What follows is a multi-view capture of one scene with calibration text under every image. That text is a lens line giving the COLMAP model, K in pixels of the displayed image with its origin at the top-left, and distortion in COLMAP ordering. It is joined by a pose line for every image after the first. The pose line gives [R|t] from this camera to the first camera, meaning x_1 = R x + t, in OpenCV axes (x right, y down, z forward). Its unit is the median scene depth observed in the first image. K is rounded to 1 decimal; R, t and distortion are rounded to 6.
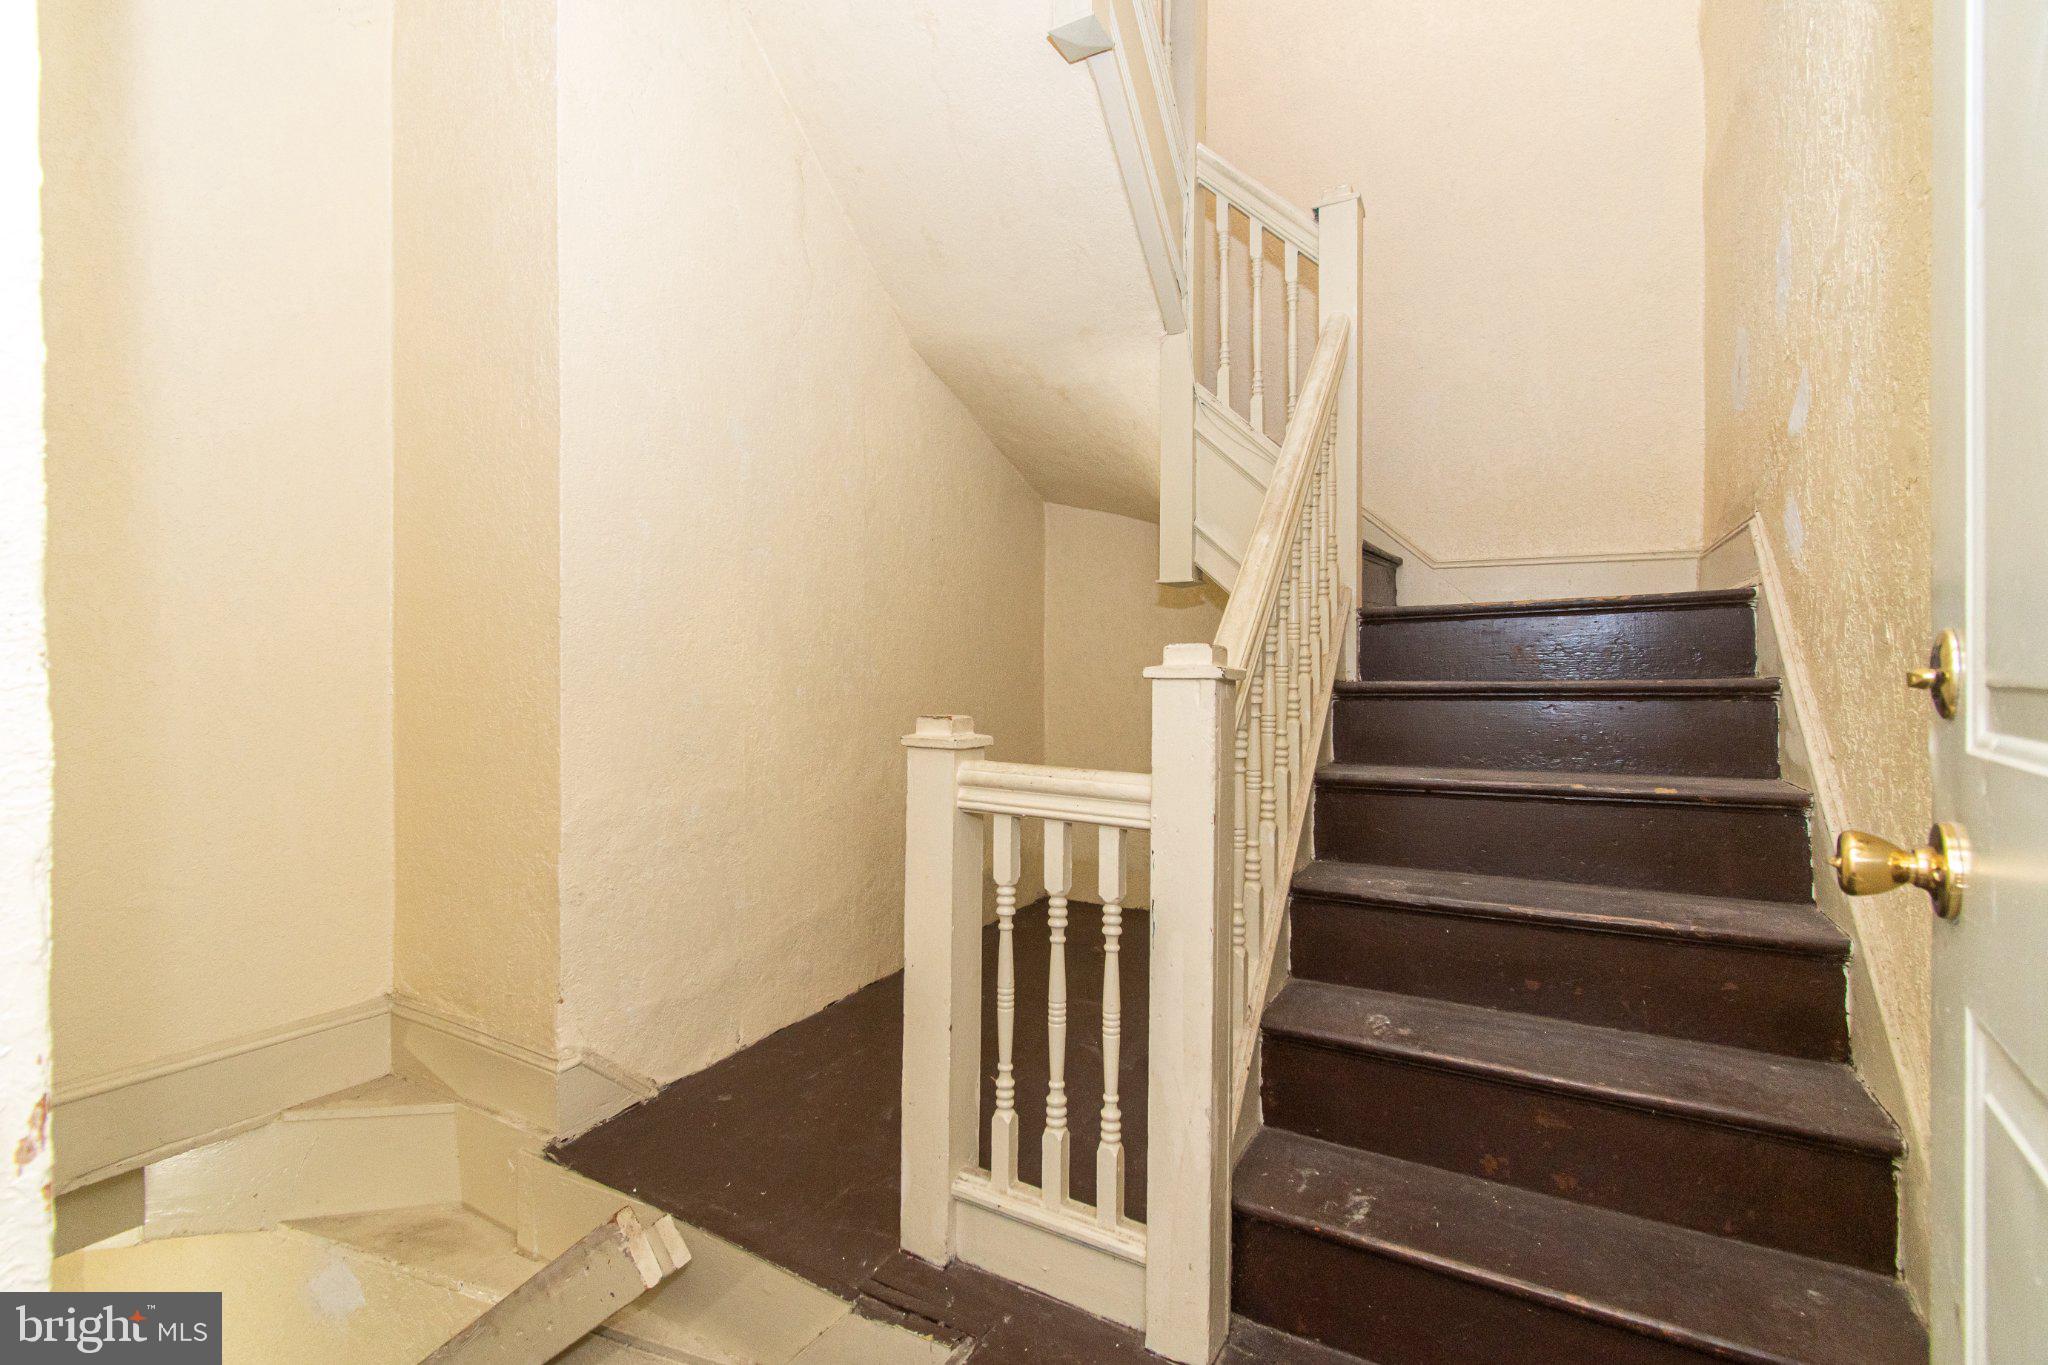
lens RADIAL K [[906.0, 0, 1030.2], [0, 906.0, 675.7], [0, 0, 1]] dist [0.002177, -0.002601]
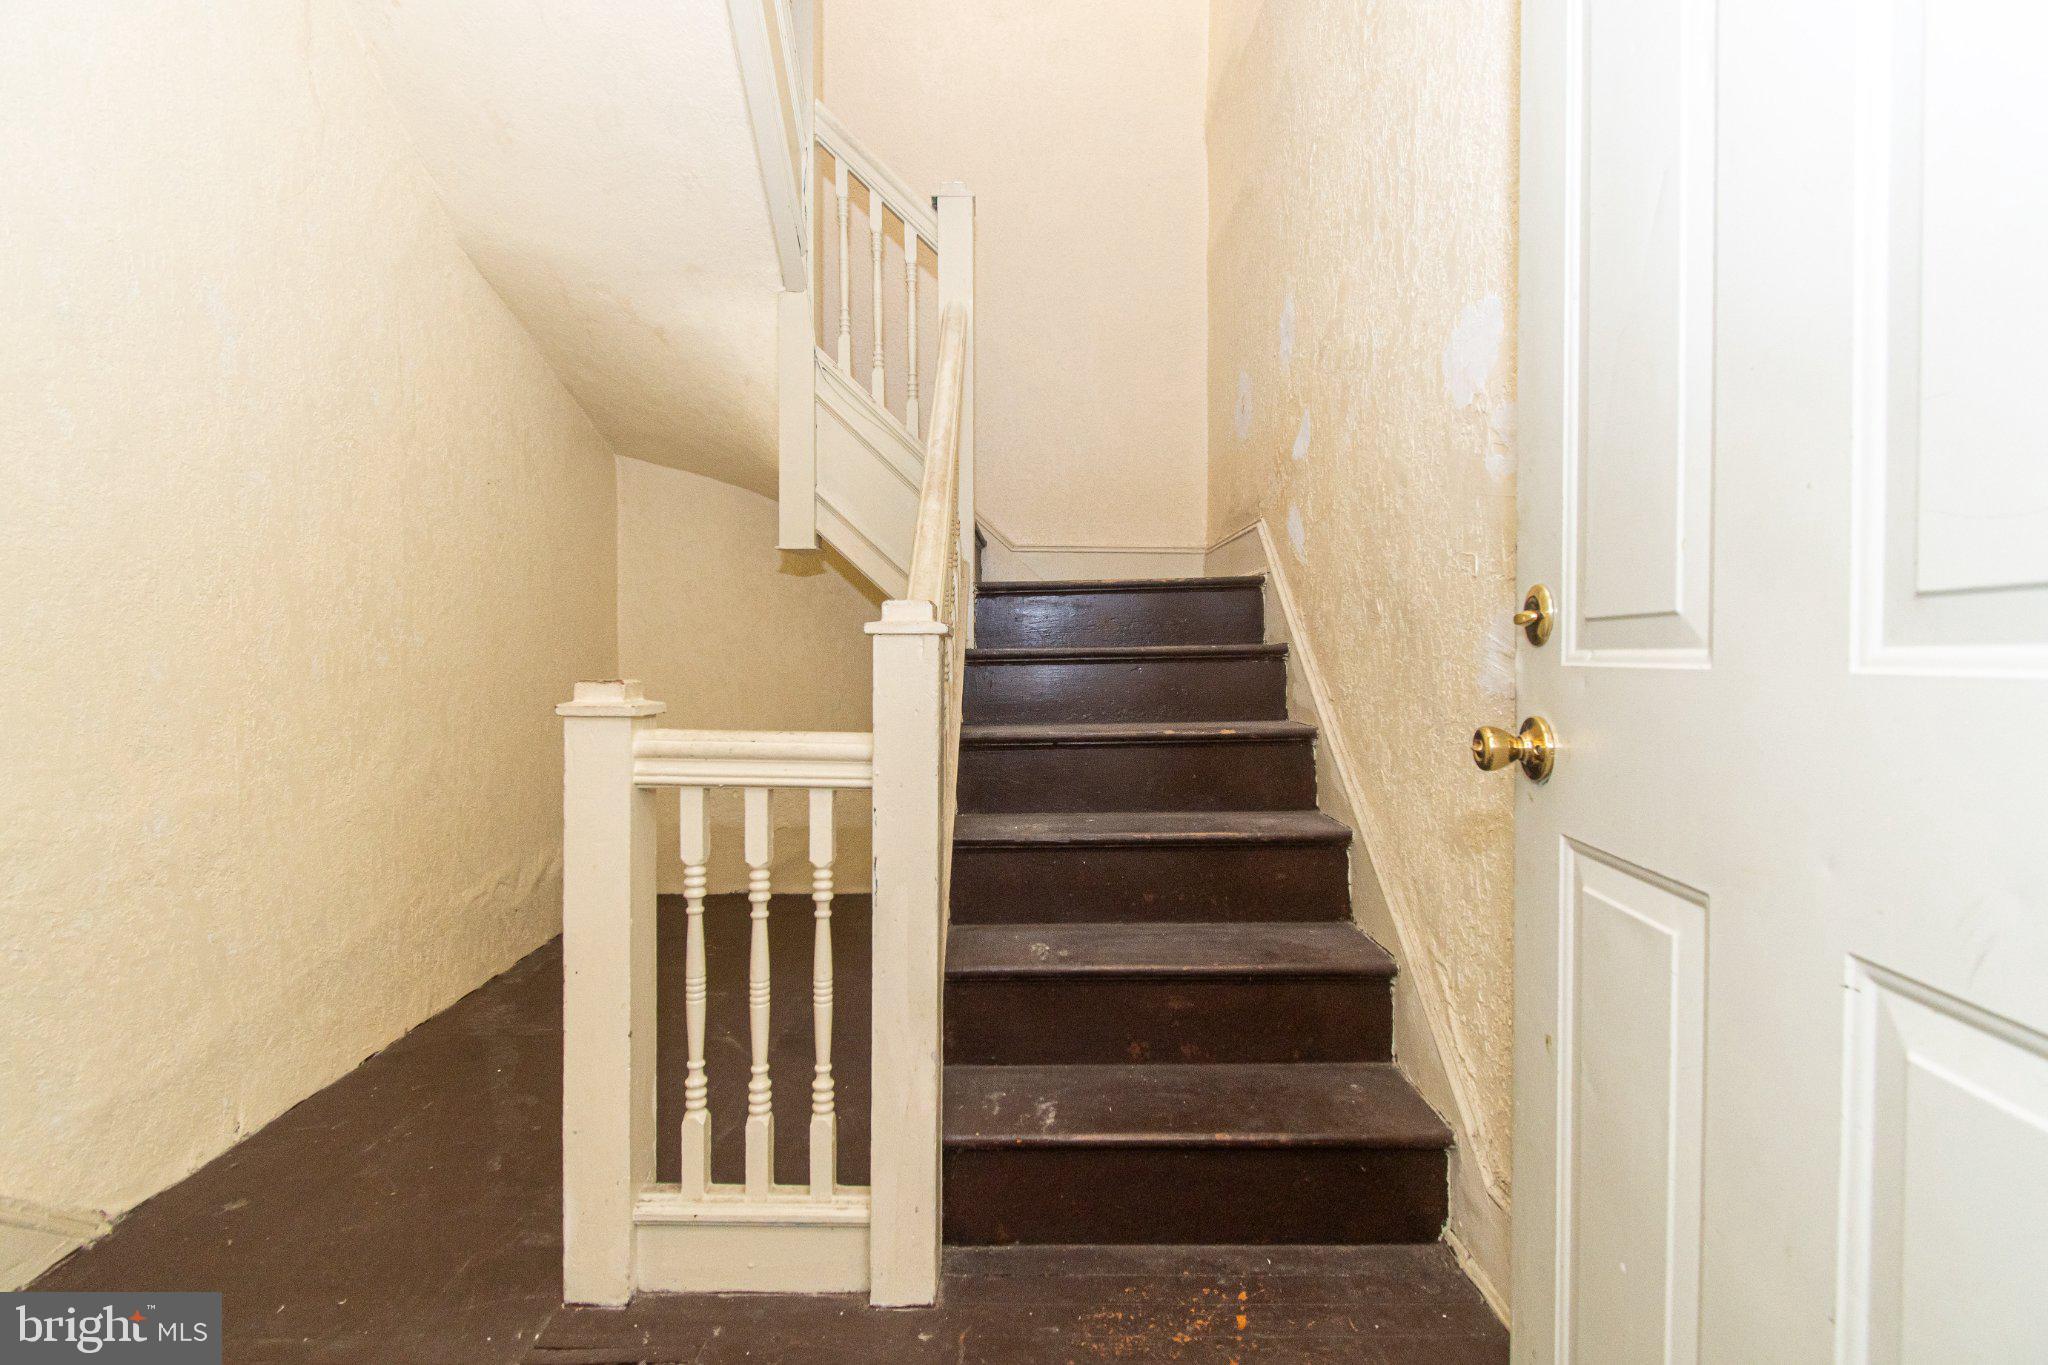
lens RADIAL K [[906.0, 0, 1020.3], [0, 906.0, 677.7], [0, 0, 1]] dist [0.002177, -0.002601]
pose [[0.867586, -0.014181, 0.497086, -0.182824], [0.004774, 0.999785, 0.020189, 0.026171], [-0.497265, -0.015143, 0.867467, 0.052678]]
